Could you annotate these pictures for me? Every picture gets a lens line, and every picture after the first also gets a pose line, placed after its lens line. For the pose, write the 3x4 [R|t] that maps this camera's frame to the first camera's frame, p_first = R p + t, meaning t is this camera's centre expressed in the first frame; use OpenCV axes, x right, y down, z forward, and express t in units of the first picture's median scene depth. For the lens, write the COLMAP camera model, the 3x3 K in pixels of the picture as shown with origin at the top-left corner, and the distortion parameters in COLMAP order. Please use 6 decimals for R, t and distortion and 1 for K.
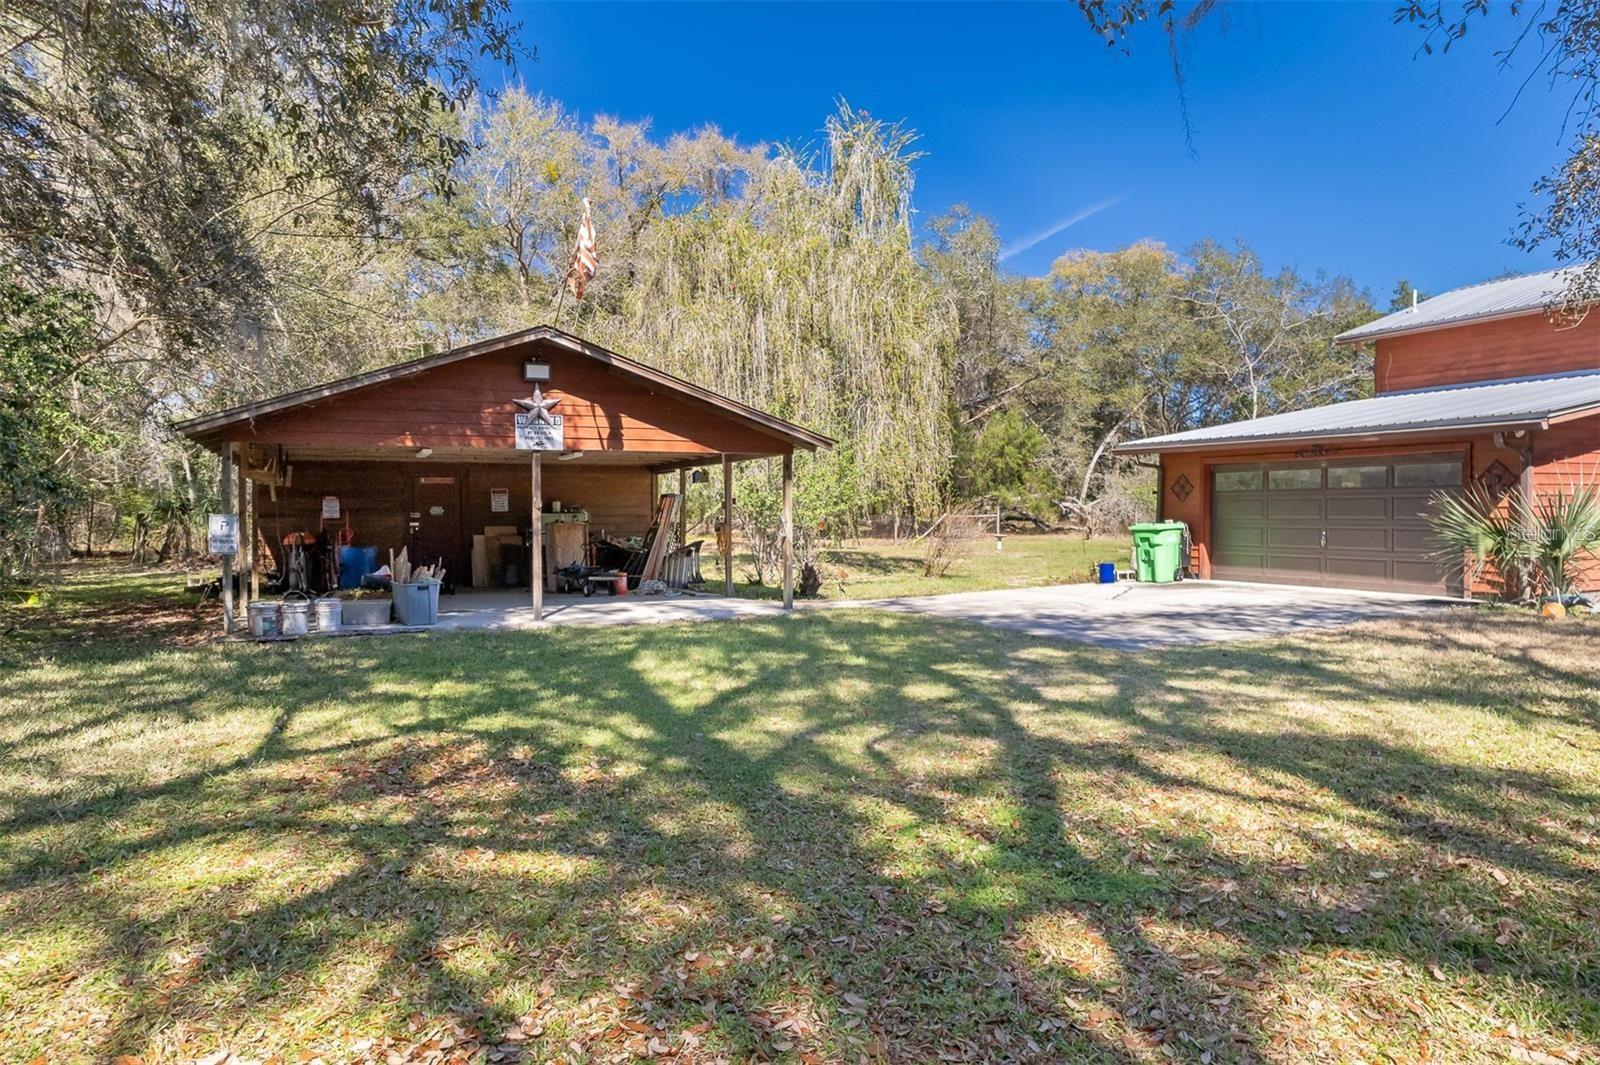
lens RADIAL K [[1058.8, 0, 794.3], [0, 1058.8, 537.8], [0, 0, 1]] dist [-0.043564, 0.028696]
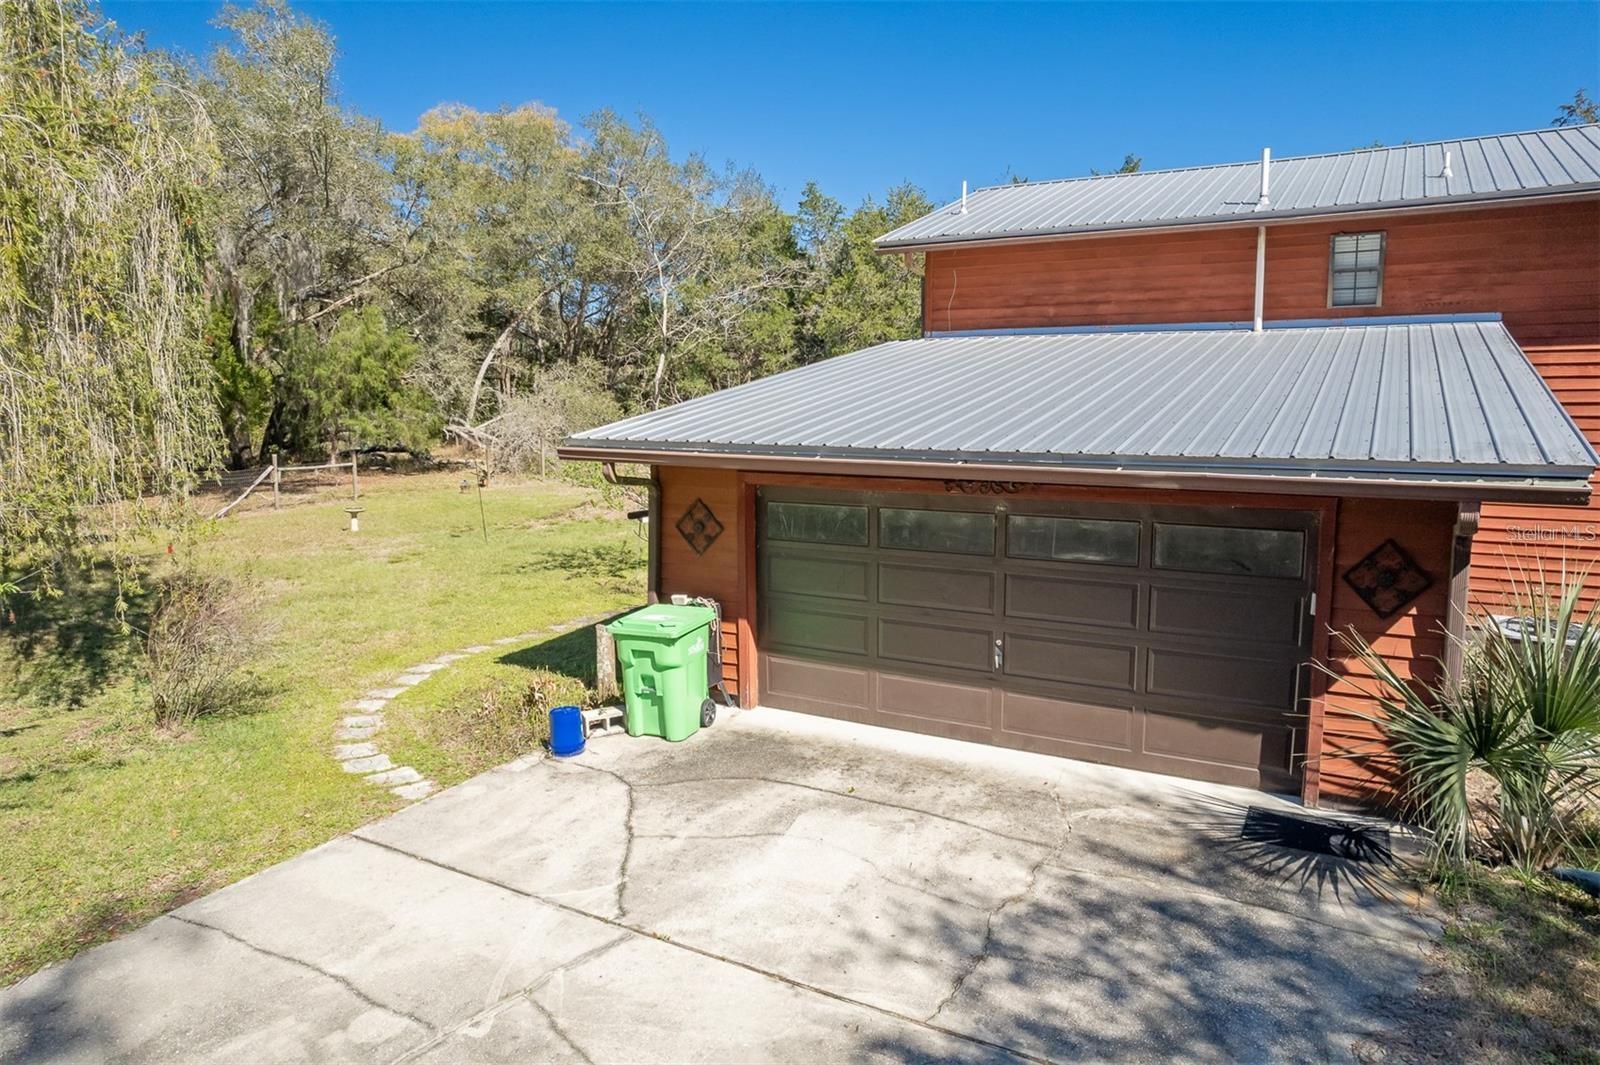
lens RADIAL K [[1058.8, 0, 804.0], [0, 1058.8, 531.3], [0, 0, 1]] dist [-0.043564, 0.028696]
pose [[0.838028, -0.067818, 0.541396, 0.051099], [0.013285, 0.994487, 0.104010, -0.036435], [-0.545465, -0.079971, 0.834310, 0.207109]]
